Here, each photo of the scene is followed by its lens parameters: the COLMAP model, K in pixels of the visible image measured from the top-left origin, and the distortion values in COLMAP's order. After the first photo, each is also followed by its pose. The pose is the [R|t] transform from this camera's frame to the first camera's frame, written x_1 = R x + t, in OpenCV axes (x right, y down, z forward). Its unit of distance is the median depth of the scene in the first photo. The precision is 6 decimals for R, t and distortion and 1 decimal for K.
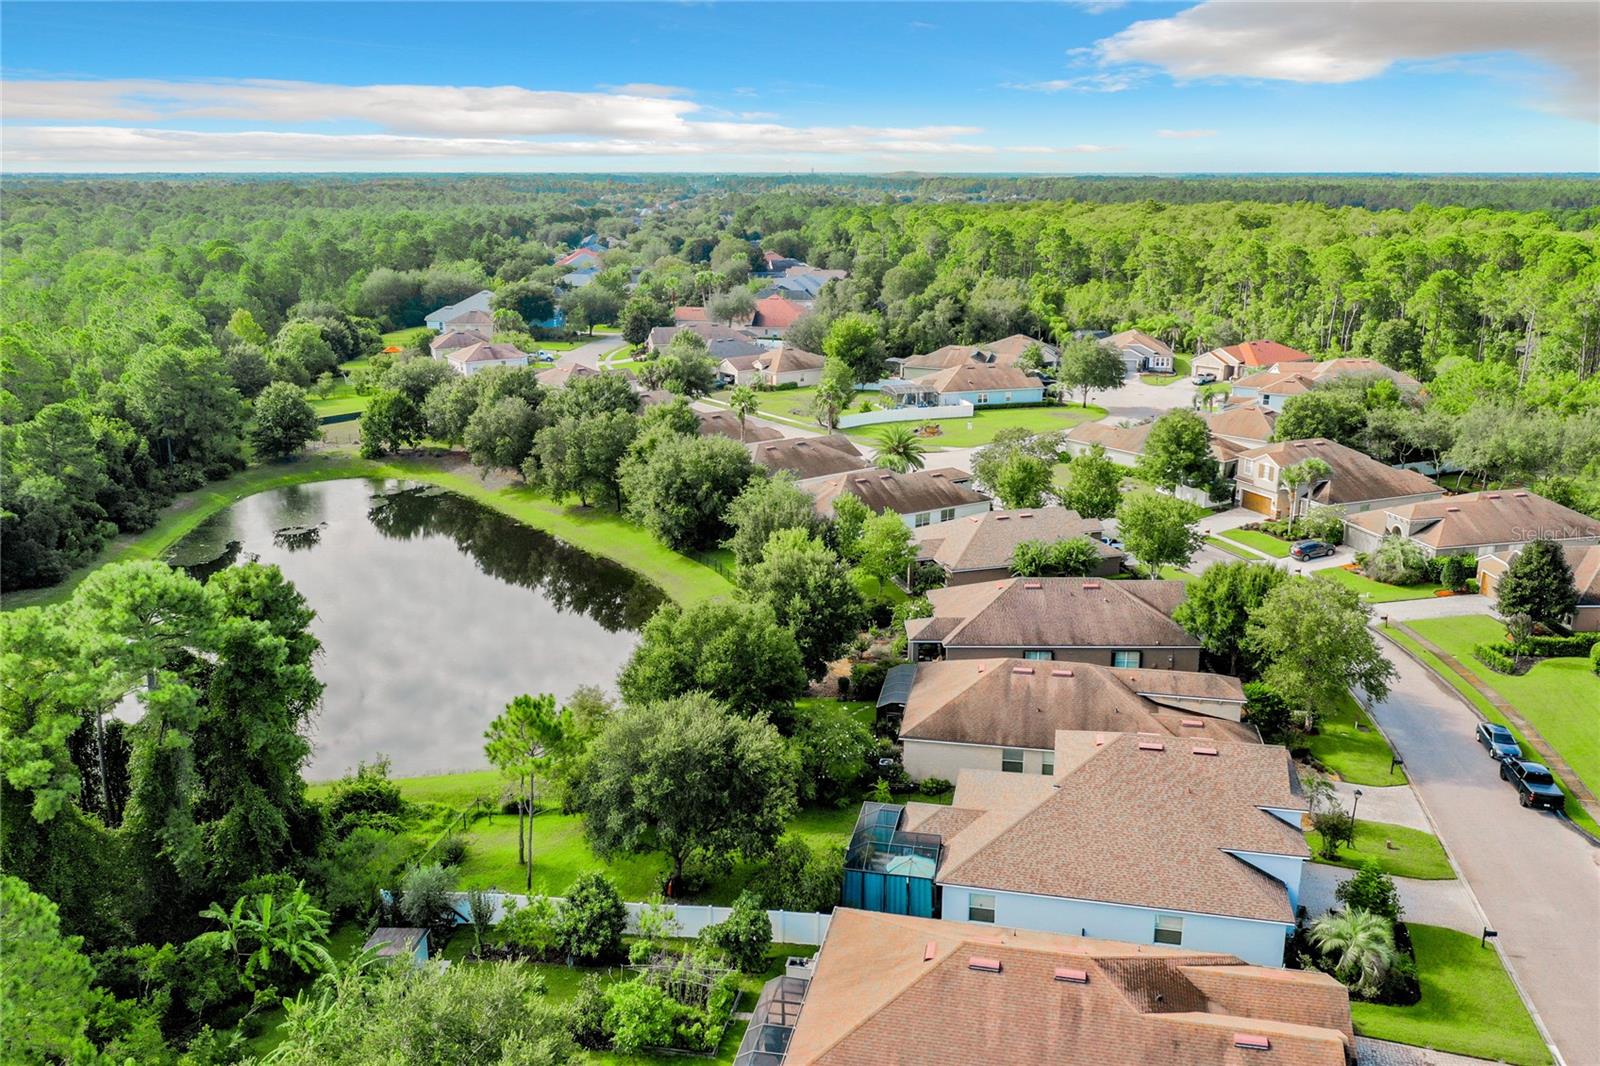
lens RADIAL K [[1331.4, 0, 789.9], [0, 1331.4, 524.0], [0, 0, 1]] dist [0.002641, 0.007759]
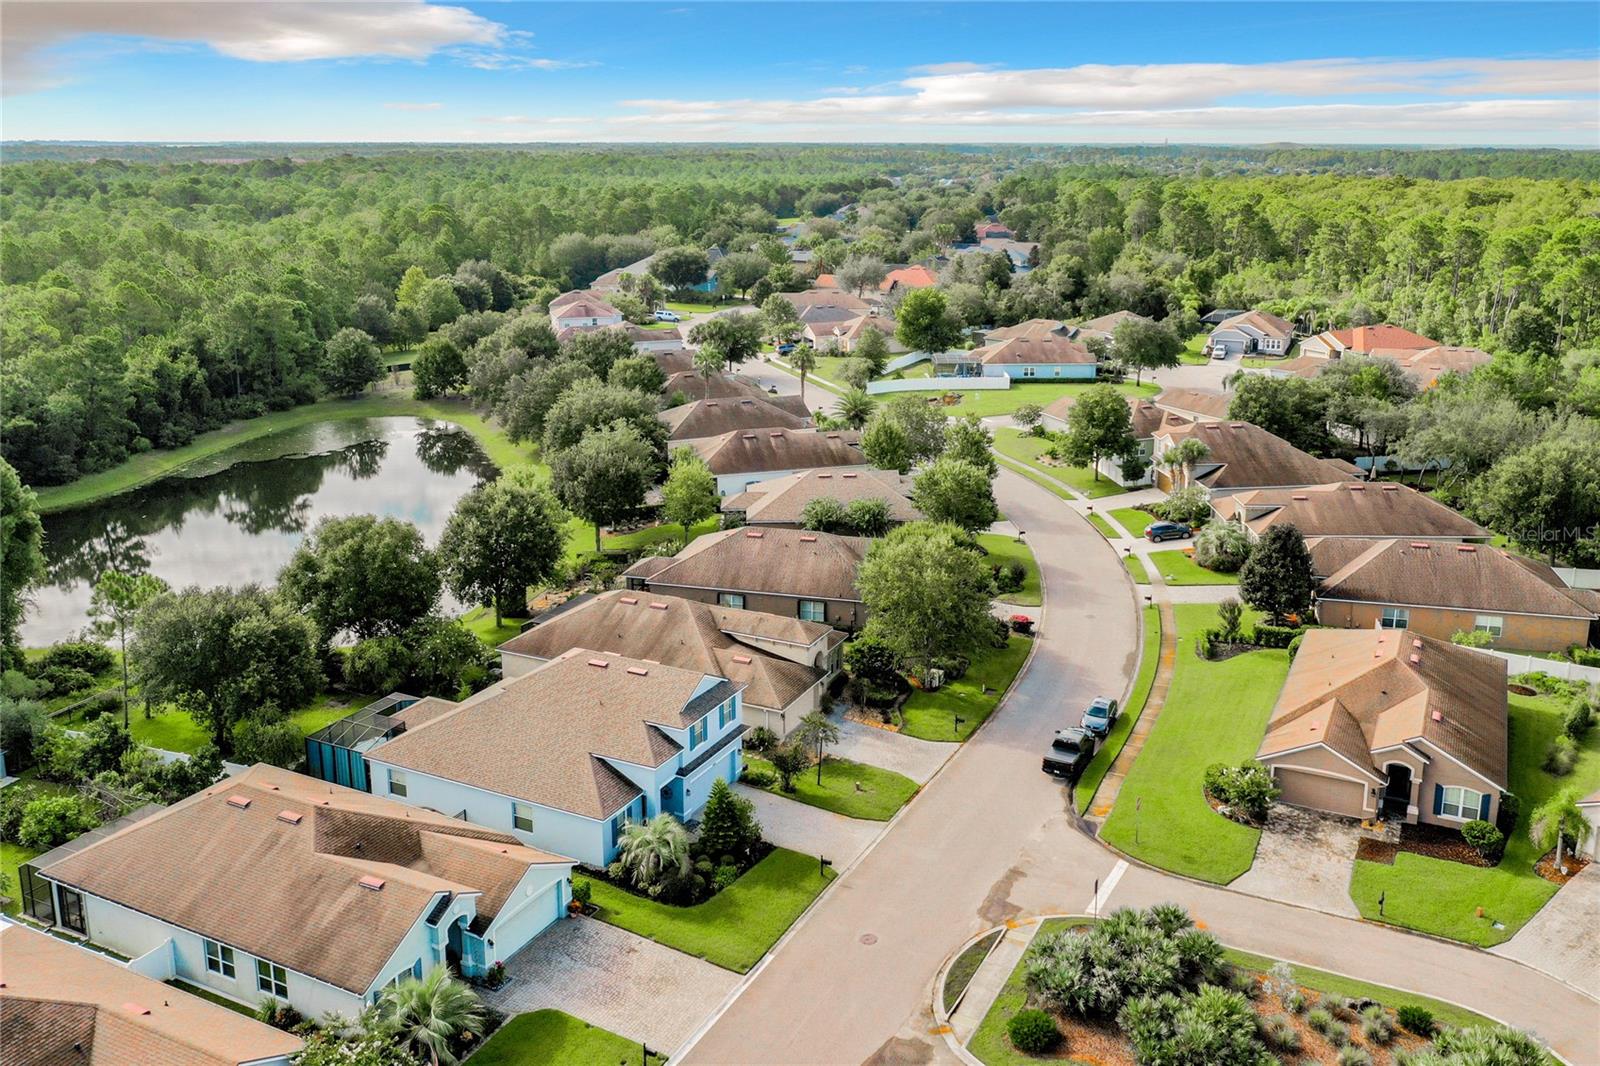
lens RADIAL K [[1368.6, 0, 799.9], [0, 1368.6, 476.6], [0, 0, 1]] dist [-0.004438, 0.010103]
pose [[0.968277, 0.061484, -0.242197, 0.273732], [-0.066084, 0.997754, -0.010909, 0.005818], [0.240982, 0.026568, 0.970166, -0.023256]]
